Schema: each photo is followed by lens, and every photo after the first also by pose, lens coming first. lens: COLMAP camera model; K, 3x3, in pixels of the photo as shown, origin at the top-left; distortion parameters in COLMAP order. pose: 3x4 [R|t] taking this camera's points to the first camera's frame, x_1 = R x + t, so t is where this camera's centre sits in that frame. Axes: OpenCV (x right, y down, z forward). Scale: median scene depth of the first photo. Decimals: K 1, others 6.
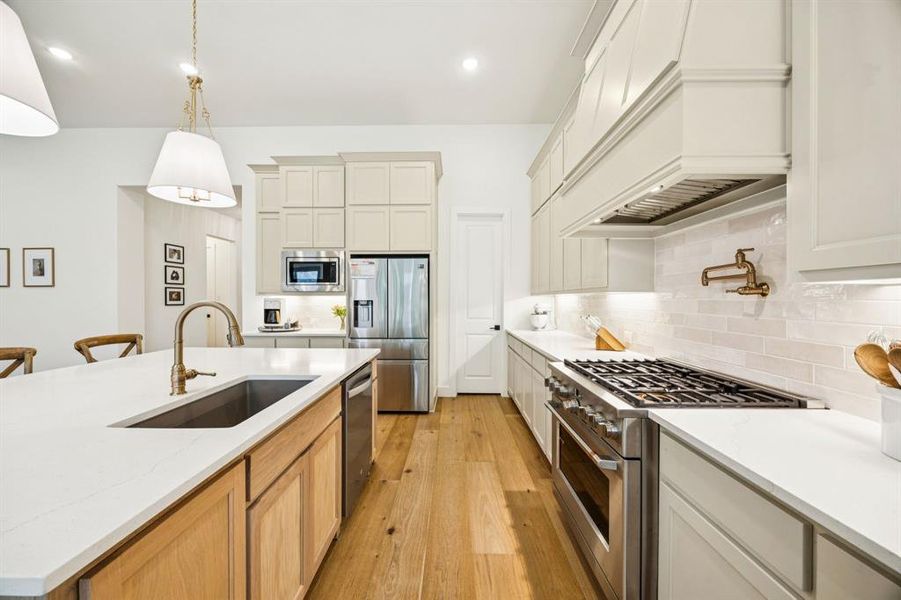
lens RADIAL K [[342.1, 0, 452.4], [0, 342.1, 299.8], [0, 0, 1]] dist [-0.002293, -0.000123]
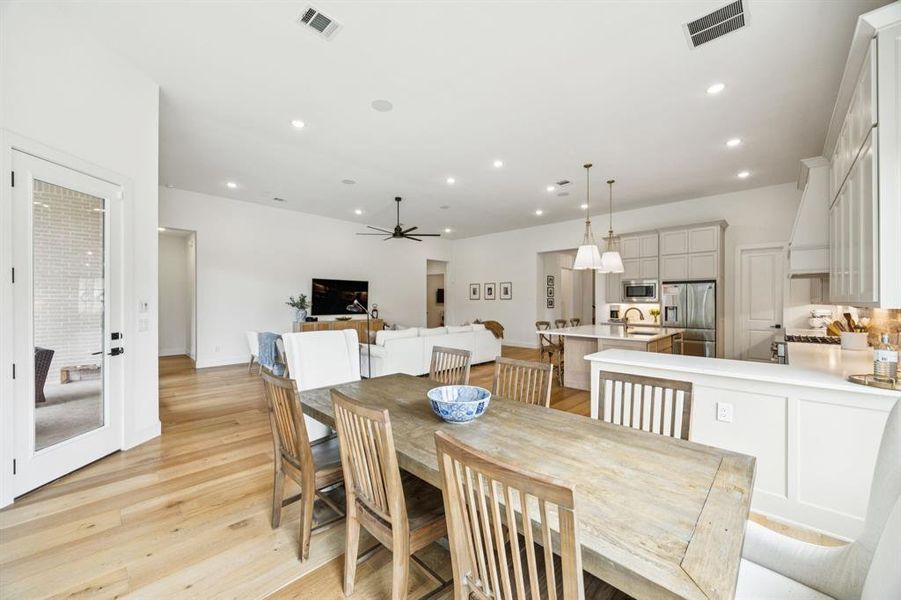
lens RADIAL K [[342.1, 0, 442.7], [0, 342.1, 300.4], [0, 0, 1]] dist [-0.002293, -0.000123]
pose [[0.703615, -0.002951, -0.710575, 0.178641], [-0.000994, 0.999986, -0.005137, -0.020619], [0.710580, 0.004321, 0.703603, -1.138386]]
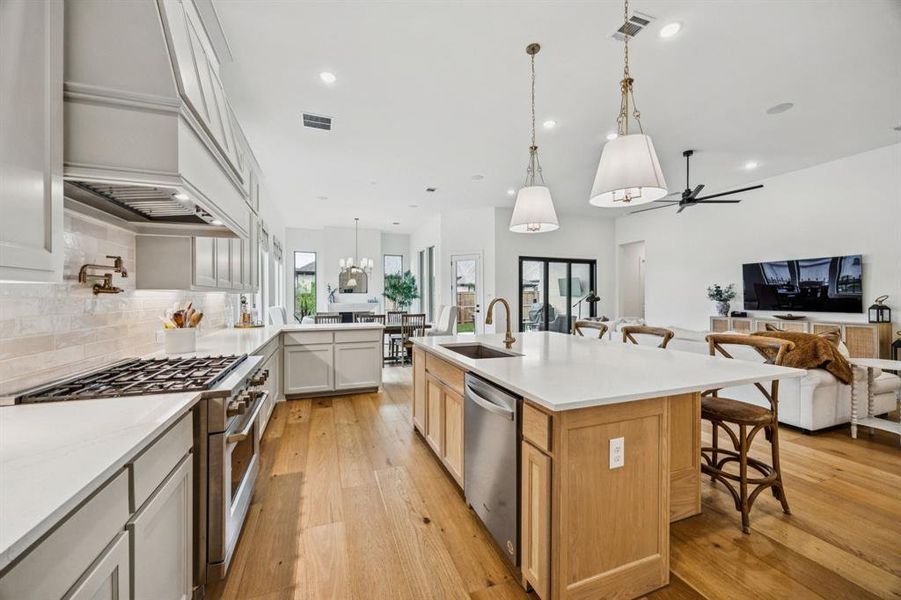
lens RADIAL K [[342.1, 0, 446.7], [0, 342.1, 298.4], [0, 0, 1]] dist [-0.002293, -0.000123]
pose [[-0.939102, 0.002133, -0.343631, 0.063485], [0.000749, 0.999991, 0.004161, -0.000325], [0.343637, 0.003651, -0.939096, 1.066602]]
